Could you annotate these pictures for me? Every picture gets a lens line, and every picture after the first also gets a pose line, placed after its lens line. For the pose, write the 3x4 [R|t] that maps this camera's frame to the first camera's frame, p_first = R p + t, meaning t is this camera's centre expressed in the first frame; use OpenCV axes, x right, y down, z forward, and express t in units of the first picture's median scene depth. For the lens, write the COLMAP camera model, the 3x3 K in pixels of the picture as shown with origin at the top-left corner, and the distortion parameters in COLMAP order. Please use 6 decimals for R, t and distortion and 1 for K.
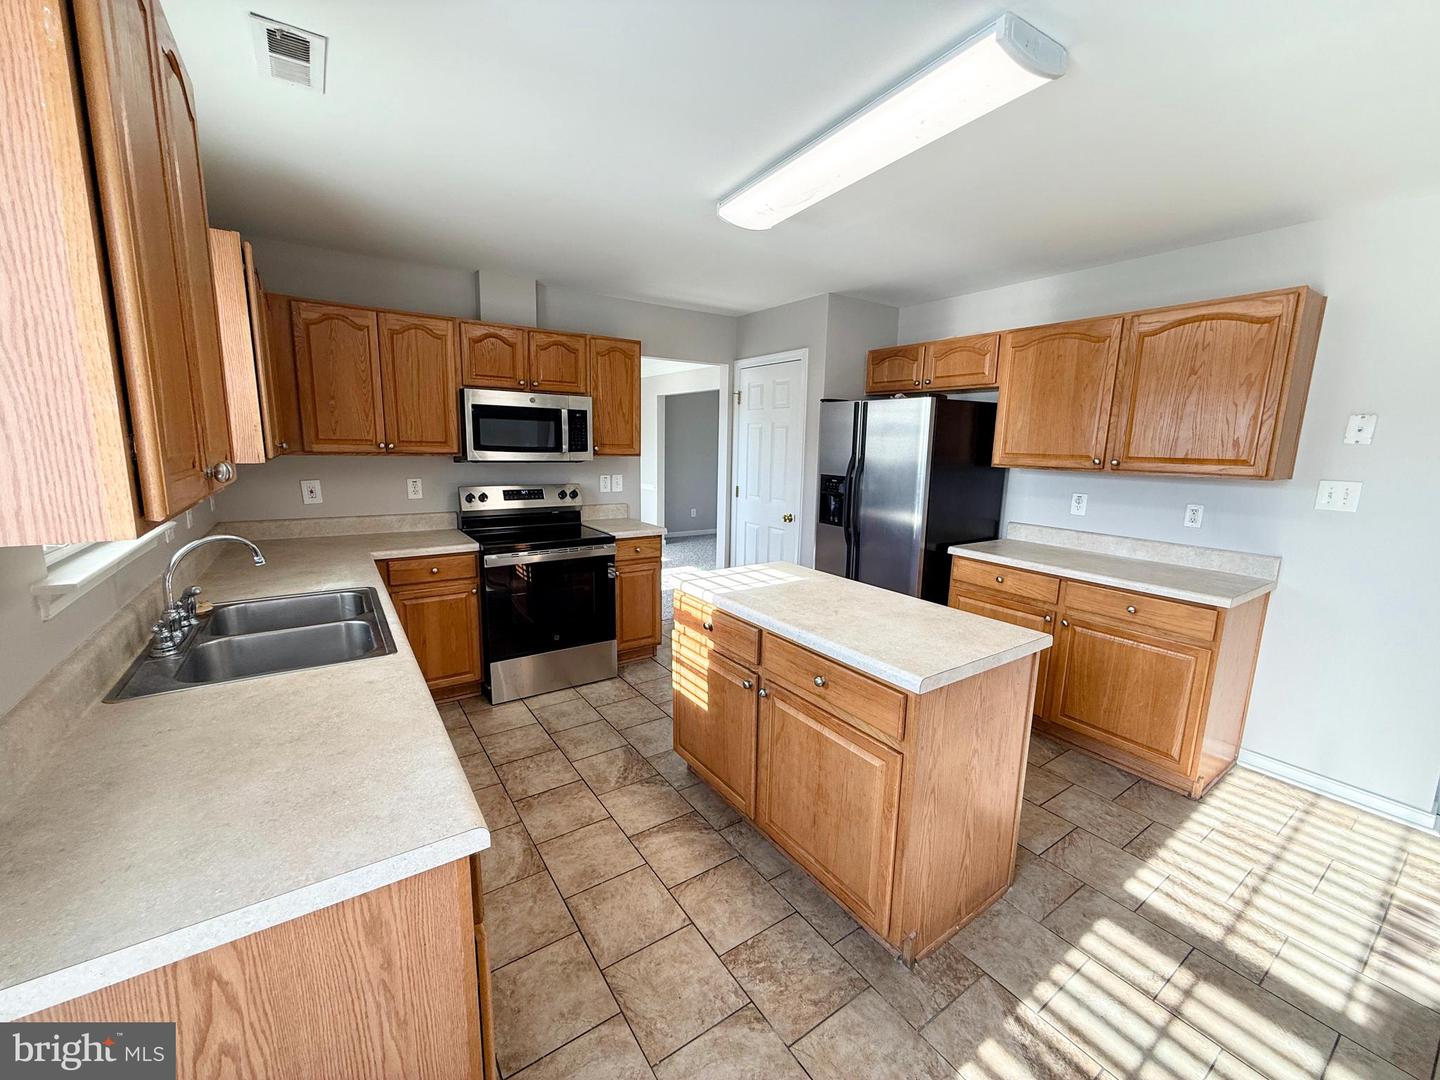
lens RADIAL K [[575.6, 0, 720.0], [0, 575.6, 540.0], [0, 0, 1]] dist [-0.000568, 0.000077]
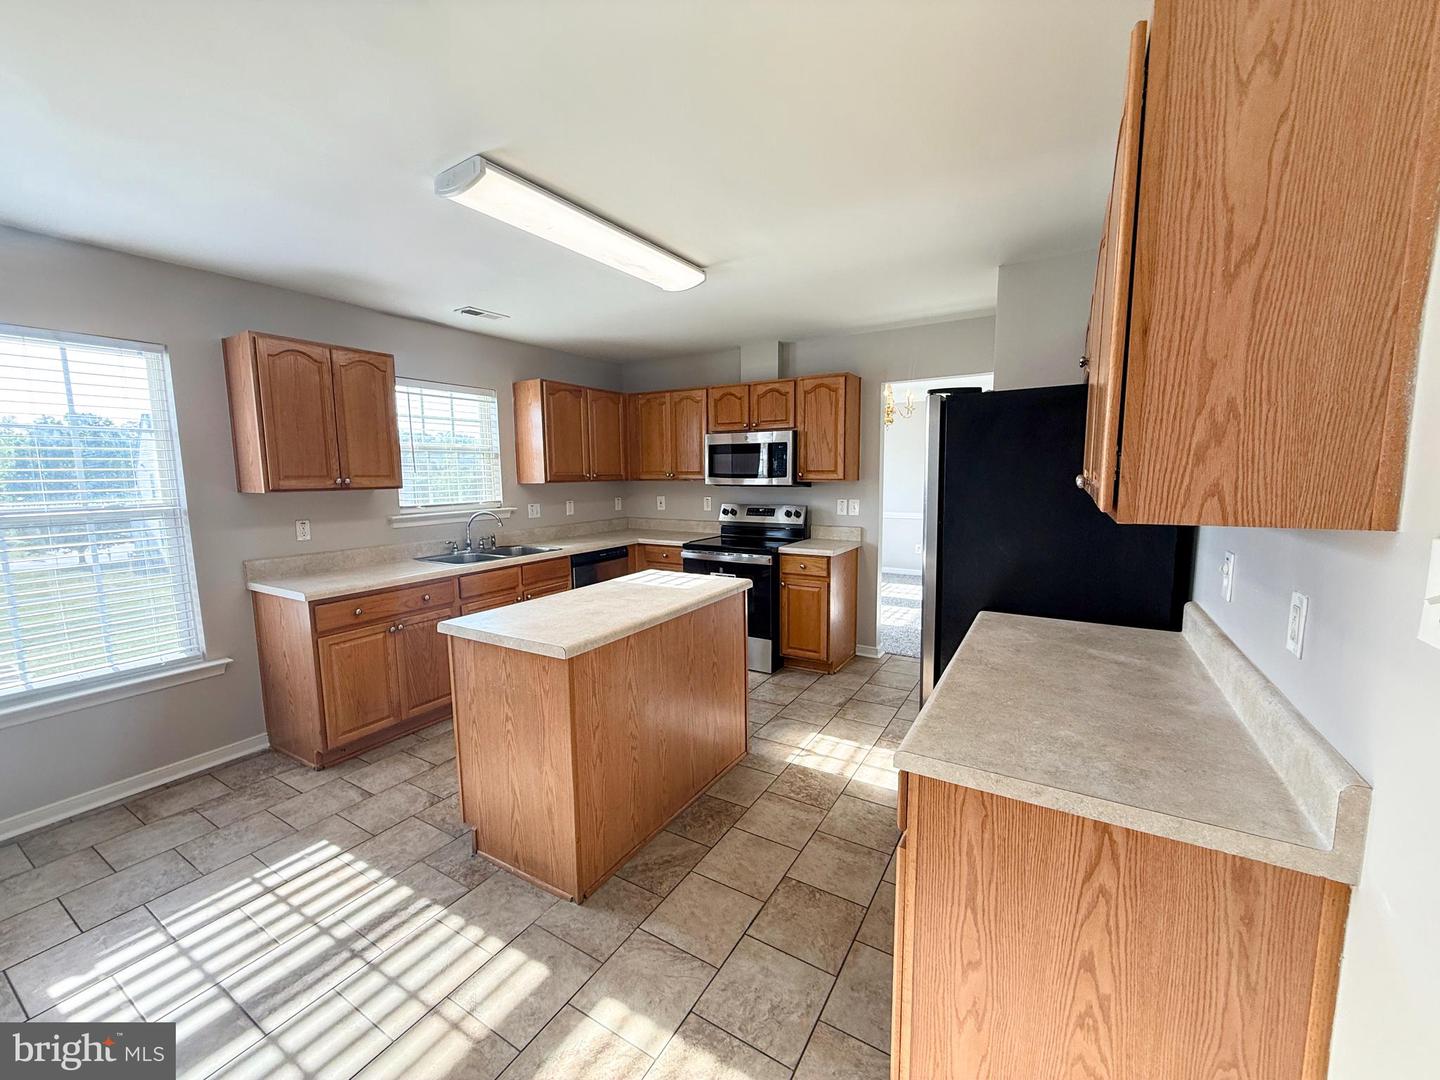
lens RADIAL K [[575.6, 0, 720.0], [0, 575.6, 540.0], [0, 0, 1]] dist [-0.000568, 0.000077]
pose [[0.421321, 0.083272, -0.903080, 0.904710], [-0.137219, 0.990165, 0.027284, -0.046879], [0.896471, 0.112424, 0.428604, 0.453300]]
